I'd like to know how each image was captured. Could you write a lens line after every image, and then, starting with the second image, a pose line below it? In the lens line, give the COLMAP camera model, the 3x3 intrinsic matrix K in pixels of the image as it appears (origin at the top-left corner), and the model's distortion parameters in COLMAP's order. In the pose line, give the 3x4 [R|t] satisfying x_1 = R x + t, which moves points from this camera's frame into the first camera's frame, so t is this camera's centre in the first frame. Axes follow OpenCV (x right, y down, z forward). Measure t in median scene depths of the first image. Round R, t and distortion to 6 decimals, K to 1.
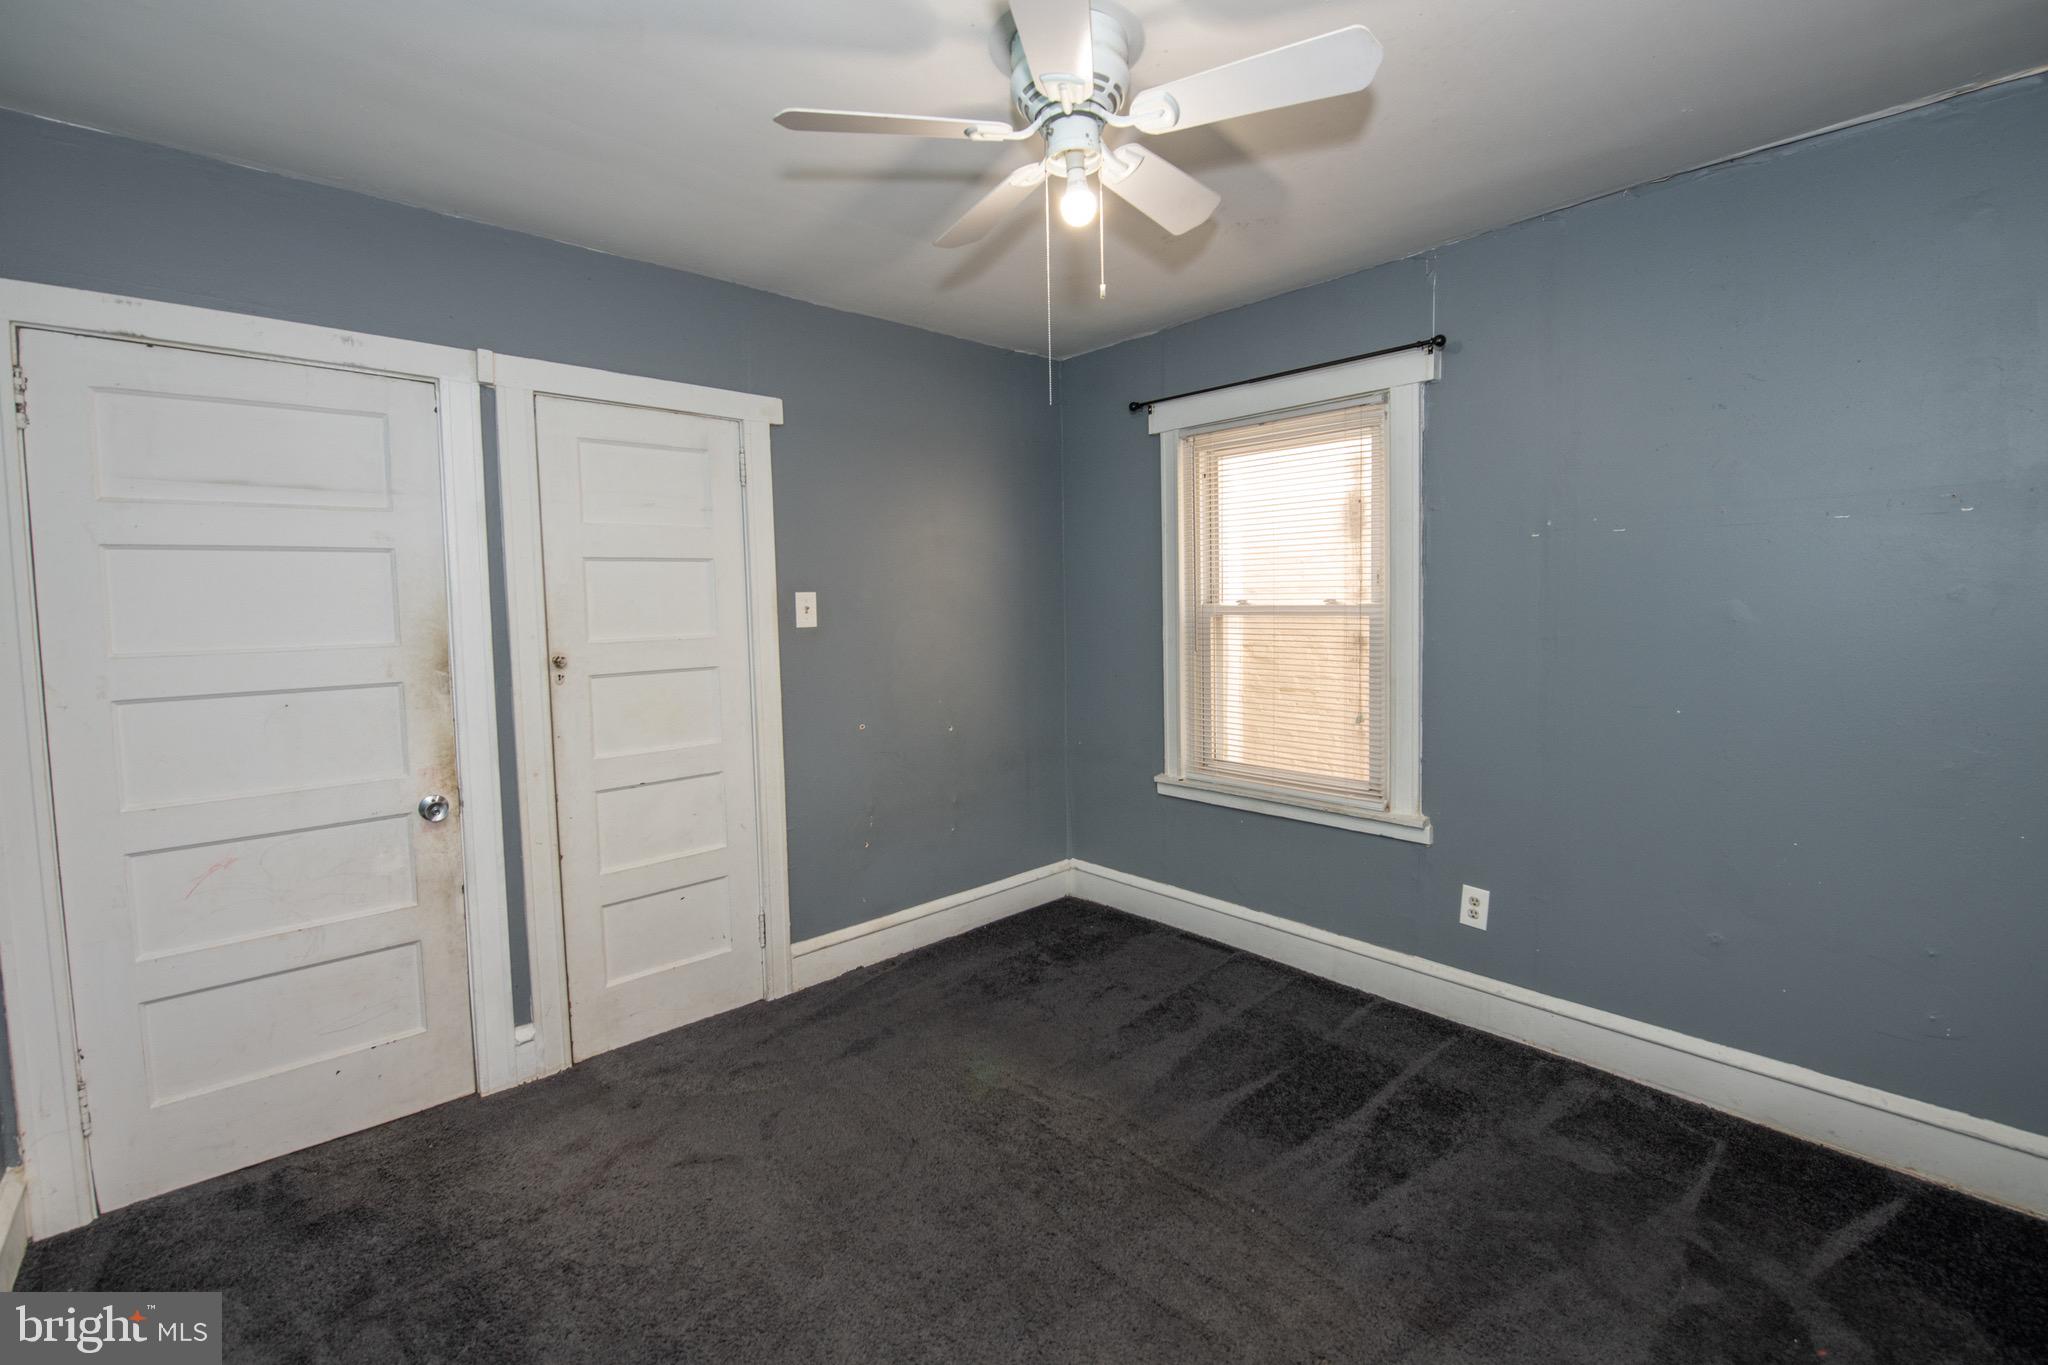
lens RADIAL K [[850.7, 0, 1011.7], [0, 850.7, 664.7], [0, 0, 1]] dist [-0.016327, -0.001610]
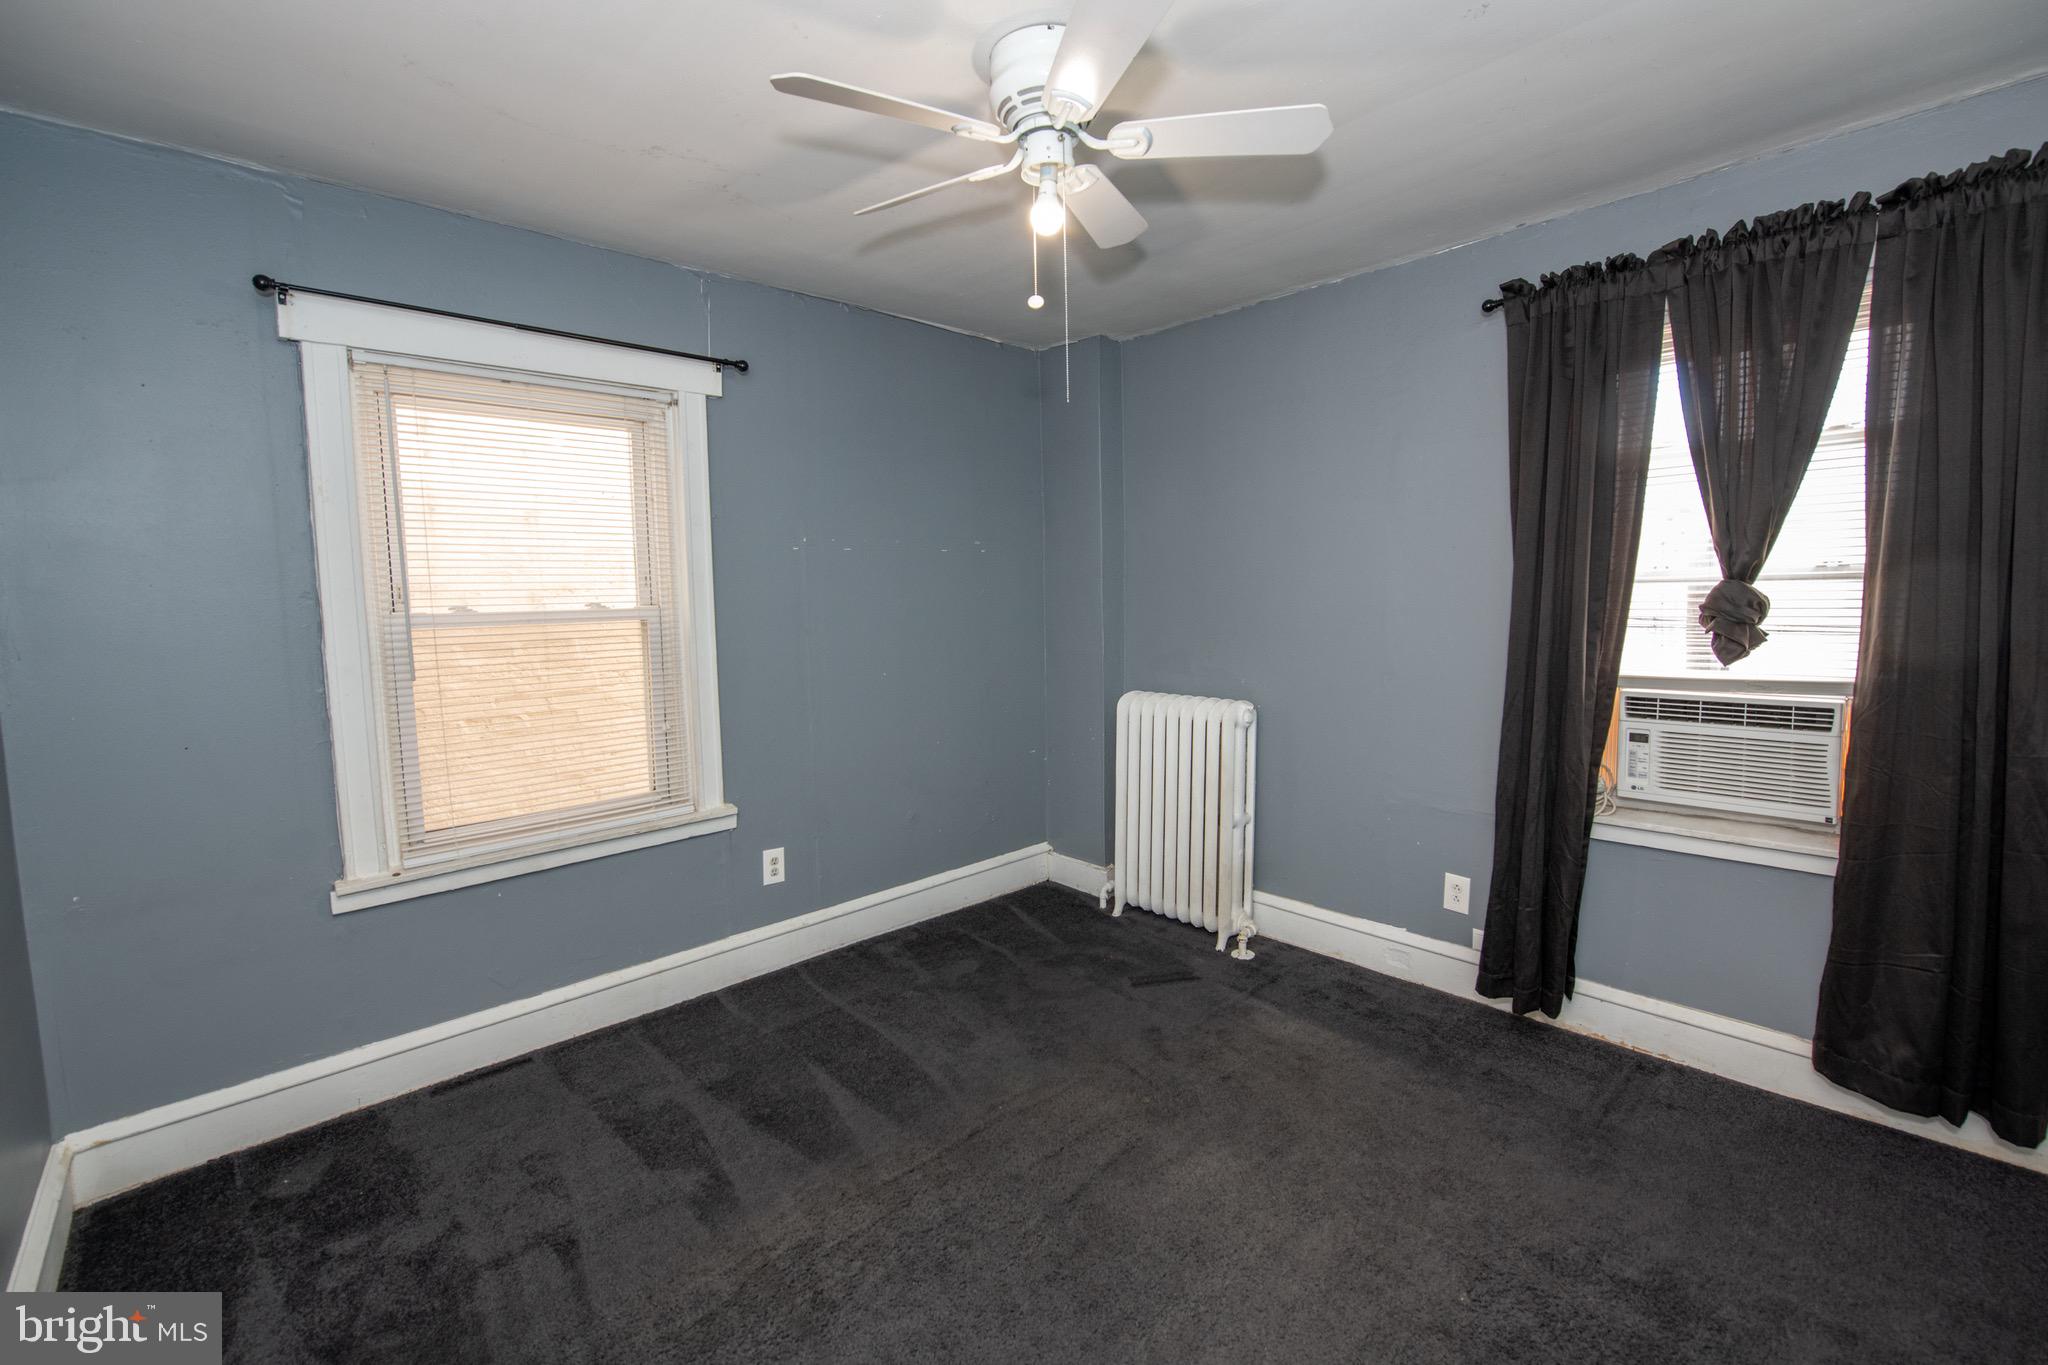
lens RADIAL K [[847.7, 0, 1031.0], [0, 847.7, 669.1], [0, 0, 1]] dist [-0.024145, -0.000439]
pose [[-0.023896, -0.077951, 0.996671, -0.598797], [0.093756, 0.992387, 0.079864, -0.041177], [-0.995308, 0.095352, -0.016406, 0.645803]]
